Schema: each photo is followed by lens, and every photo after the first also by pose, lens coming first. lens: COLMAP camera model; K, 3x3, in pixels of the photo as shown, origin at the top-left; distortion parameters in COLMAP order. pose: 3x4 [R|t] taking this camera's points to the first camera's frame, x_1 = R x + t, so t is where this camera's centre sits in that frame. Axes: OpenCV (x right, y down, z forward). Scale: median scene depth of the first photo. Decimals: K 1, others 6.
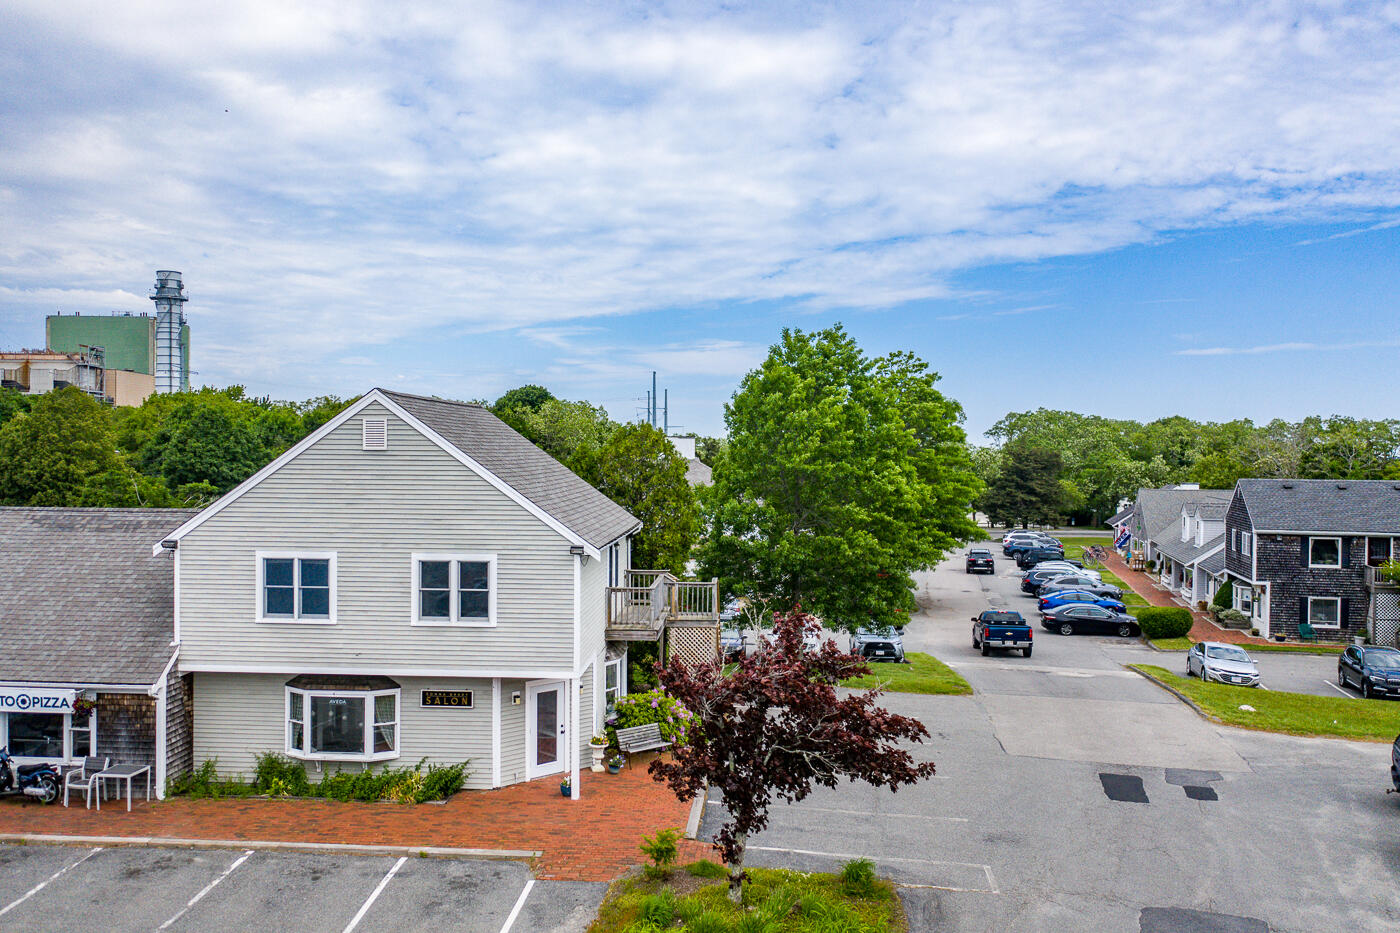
lens RADIAL K [[1123.9, 0, 700.1], [0, 1123.9, 467.1], [0, 0, 1]] dist [-0.014053, -0.006123]
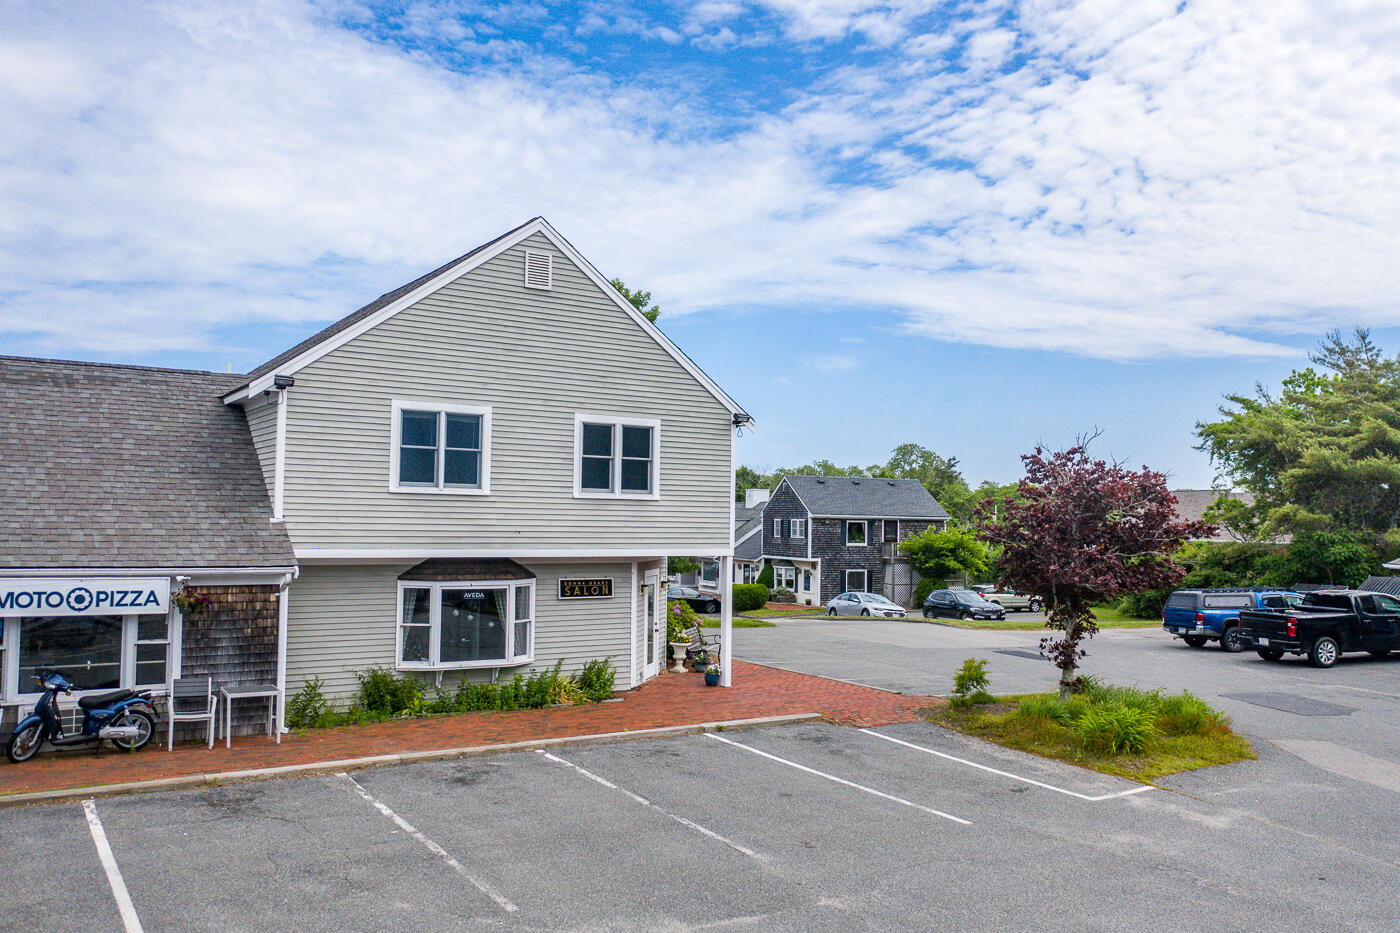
lens RADIAL K [[1123.9, 0, 701.2], [0, 1123.9, 461.6], [0, 0, 1]] dist [-0.014053, -0.006123]
pose [[0.798020, 0.038382, 0.601408, -0.676358], [0.000538, 0.997924, -0.064402, 0.164300], [-0.602631, 0.051717, 0.796342, 0.252592]]
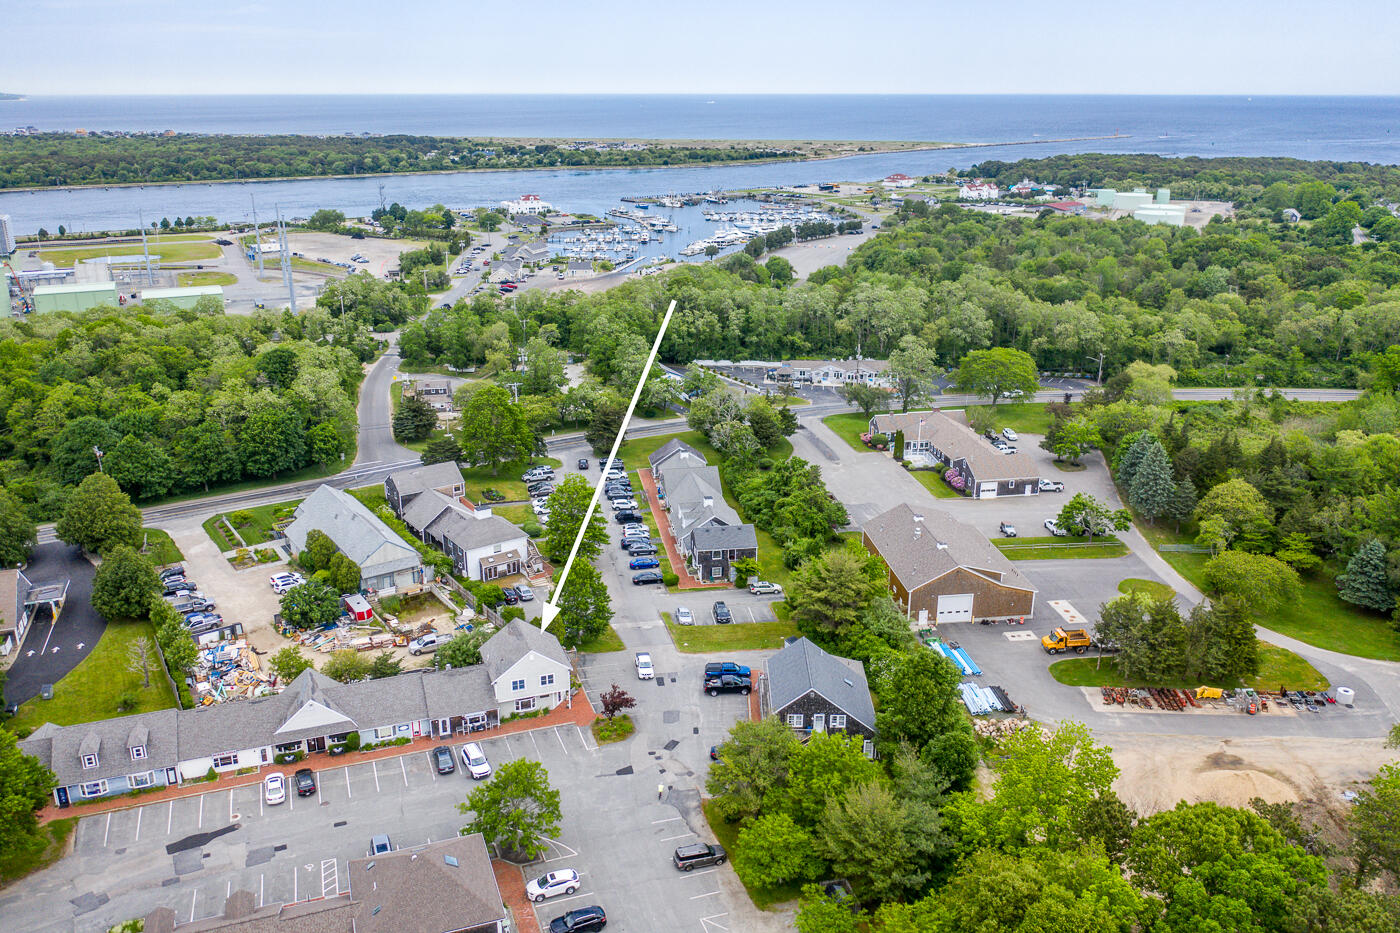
lens RADIAL K [[1123.9, 0, 703.0], [0, 1123.9, 465.0], [0, 0, 1]] dist [-0.014053, -0.006123]
pose [[0.918282, -0.137316, 0.371352, -1.392335], [0.017265, 0.950927, 0.308934, -2.541669], [-0.395551, -0.277277, 0.875590, -3.783060]]
